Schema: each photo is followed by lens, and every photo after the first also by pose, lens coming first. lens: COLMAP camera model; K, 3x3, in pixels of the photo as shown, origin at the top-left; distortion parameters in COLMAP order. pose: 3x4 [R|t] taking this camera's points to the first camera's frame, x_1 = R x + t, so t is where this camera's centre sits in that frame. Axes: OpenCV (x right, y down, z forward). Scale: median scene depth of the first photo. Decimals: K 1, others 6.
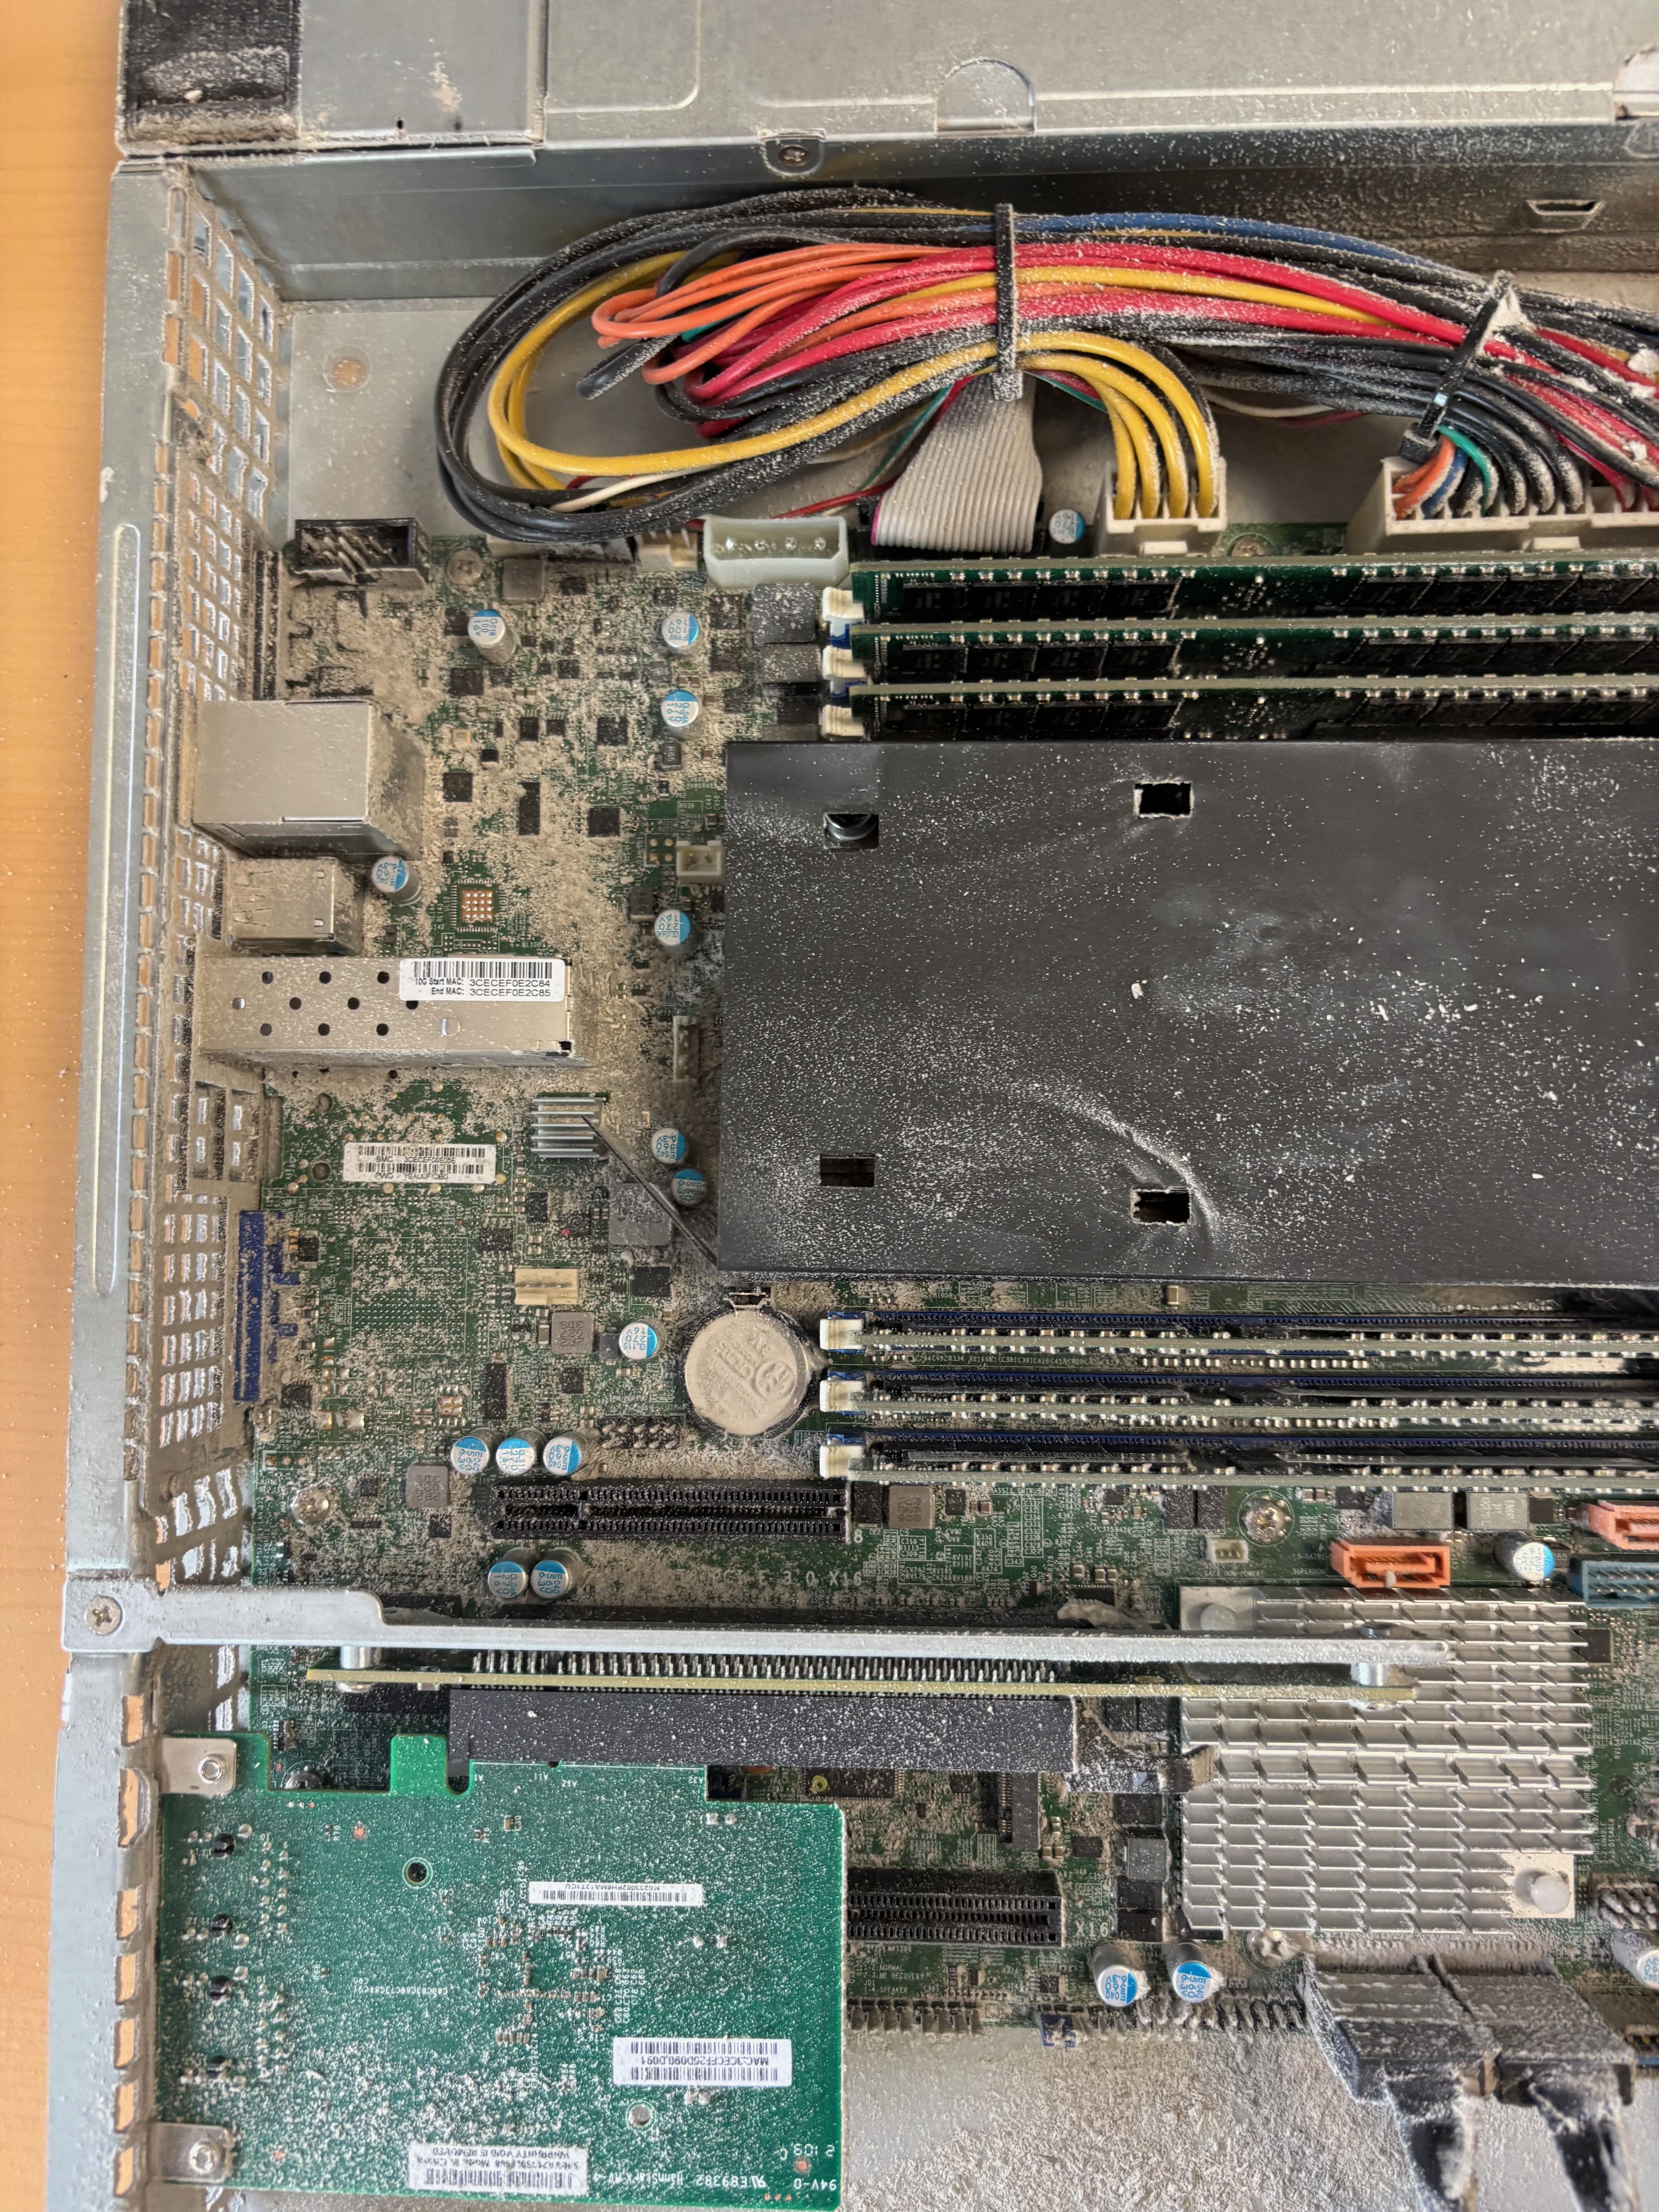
lens RADIAL K [[1682.8, 0, 817.2], [0, 1682.8, 1108.4], [0, 0, 1]] dist [0.025685, -0.060794]
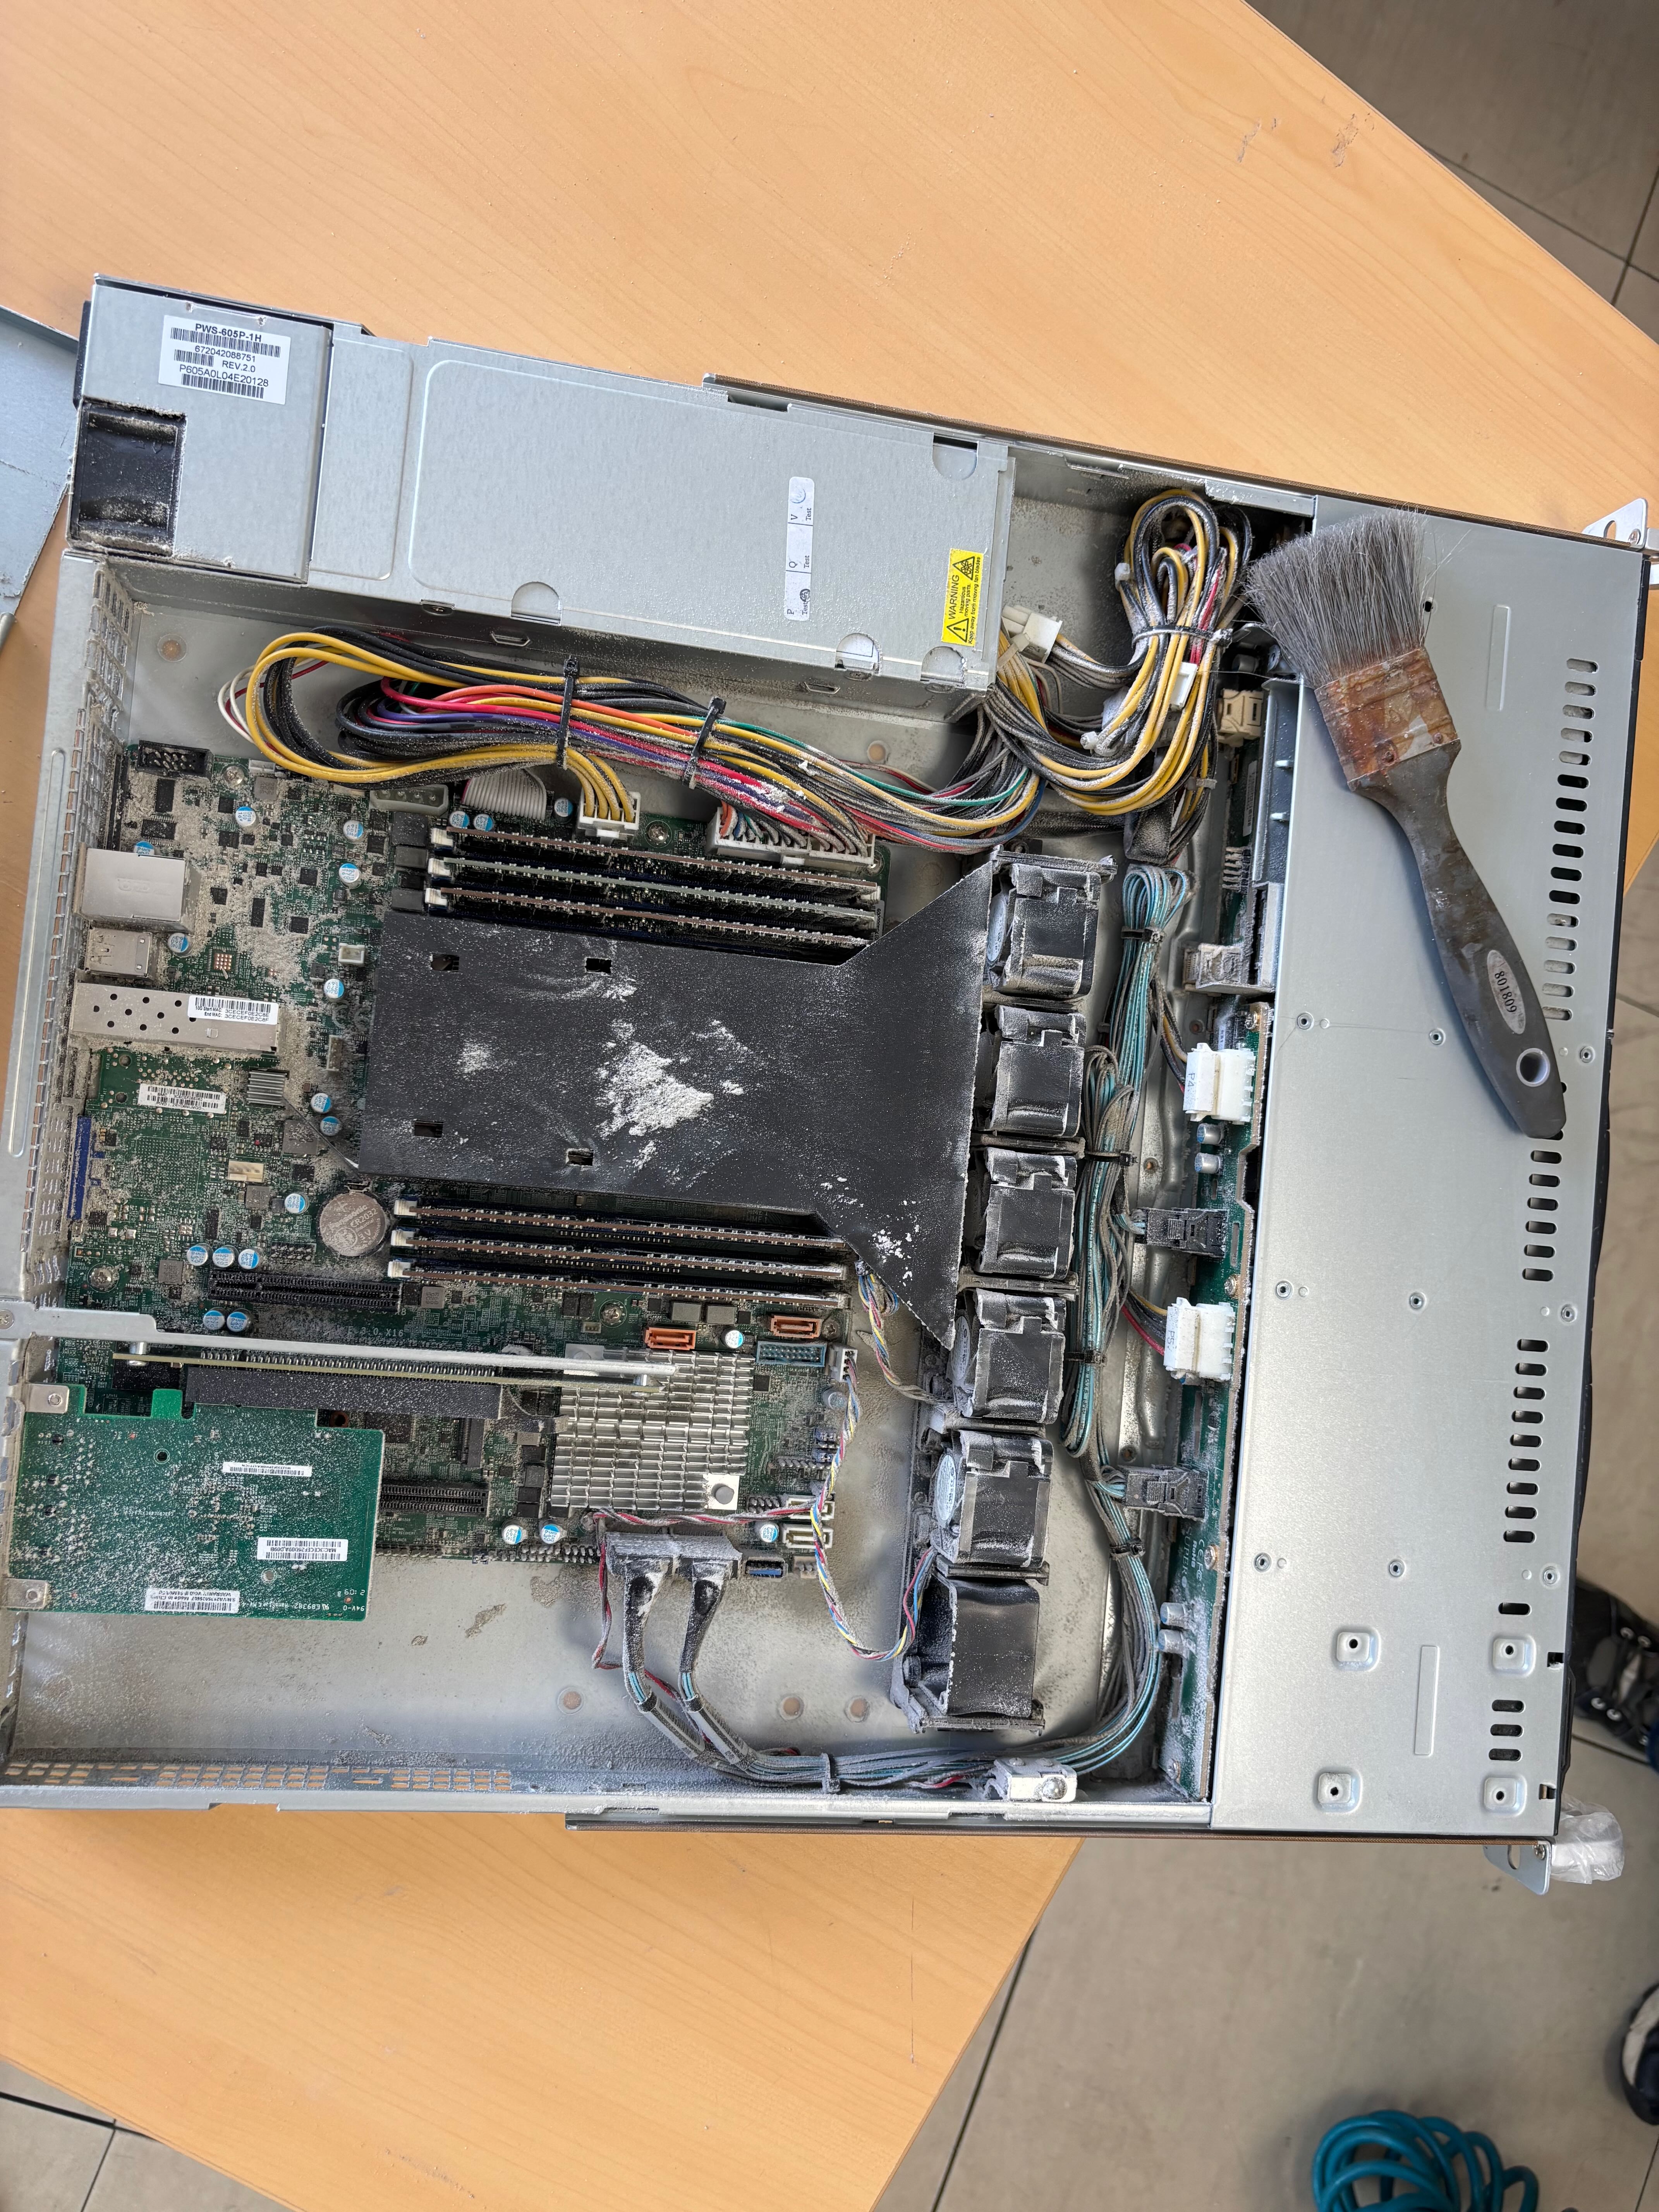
lens RADIAL K [[1853.9, 0, 868.3], [0, 1853.9, 1117.2], [0, 0, 1]] dist [0.041901, -0.074000]
pose [[0.958370, 0.093558, 0.269766, -0.064563], [-0.106885, 0.993651, 0.035111, -0.107137], [-0.264769, -0.062483, 0.962286, -1.259110]]
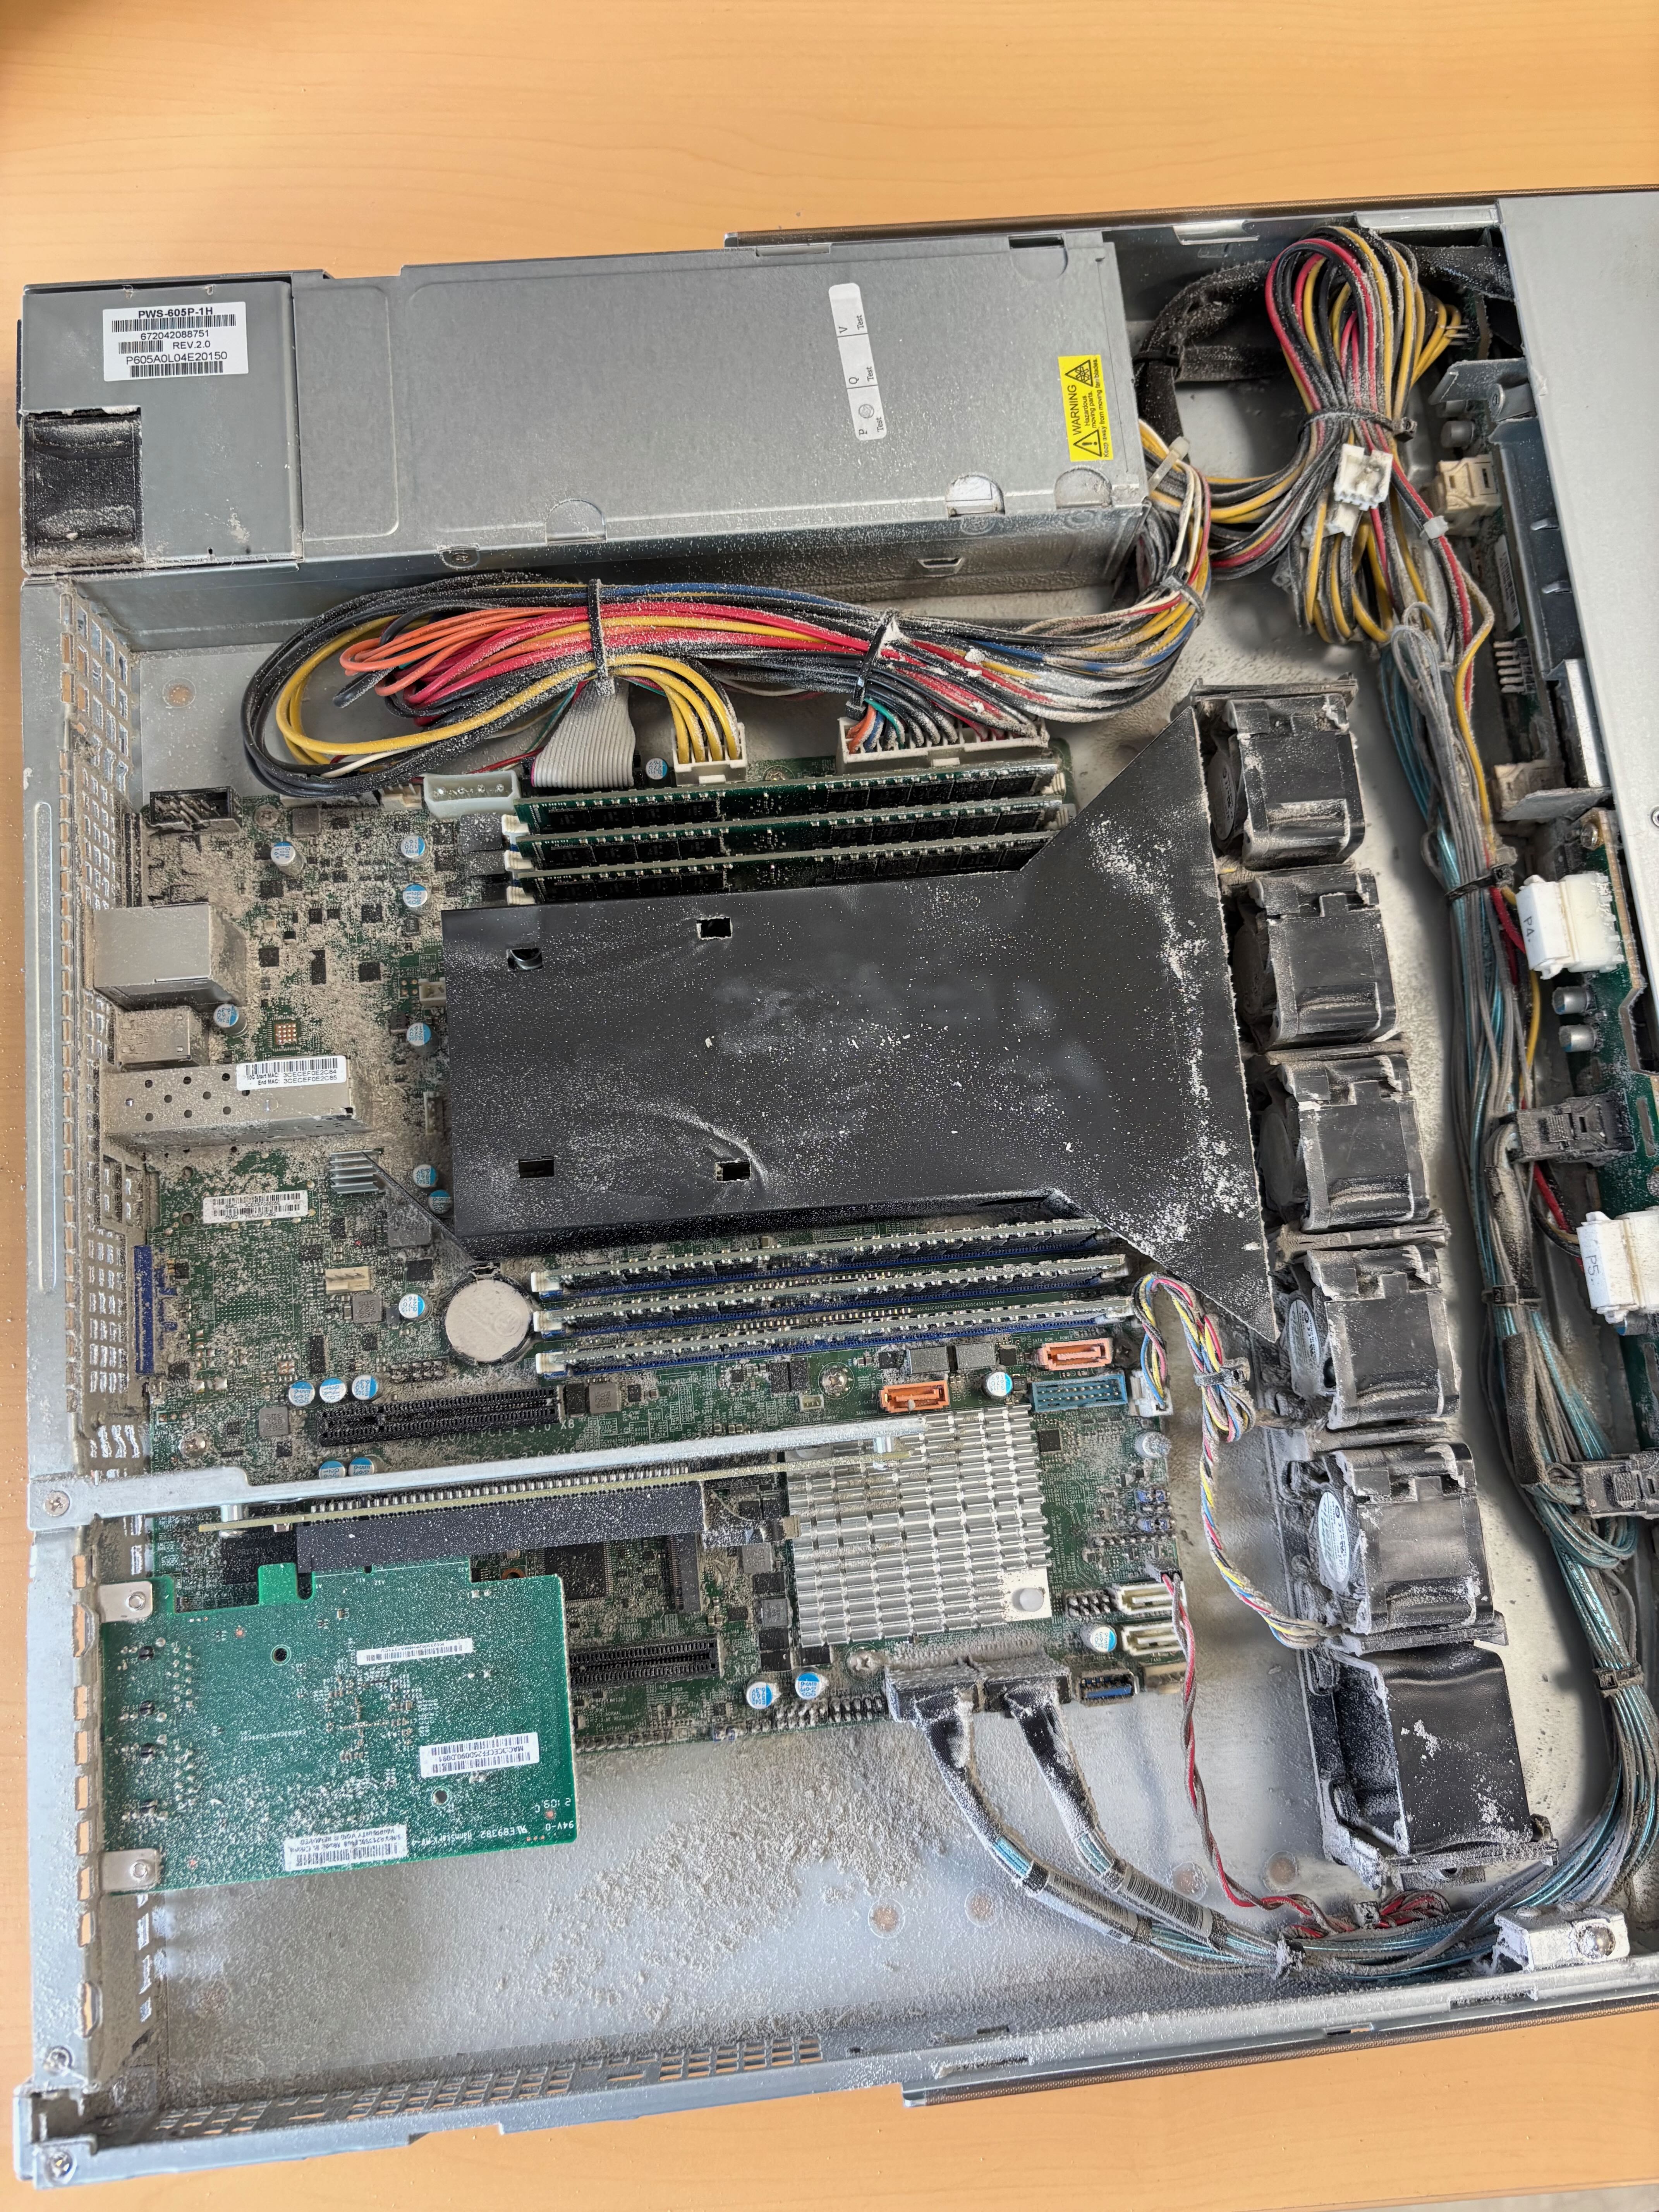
lens RADIAL K [[1728.1, 0, 859.6], [0, 1728.1, 1108.6], [0, 0, 1]] dist [0.005682, -0.008217]
pose [[0.989621, -0.080790, 0.118842, 0.125147], [0.095137, 0.988148, -0.120471, 0.196506], [-0.107700, 0.130527, 0.985578, -0.615169]]
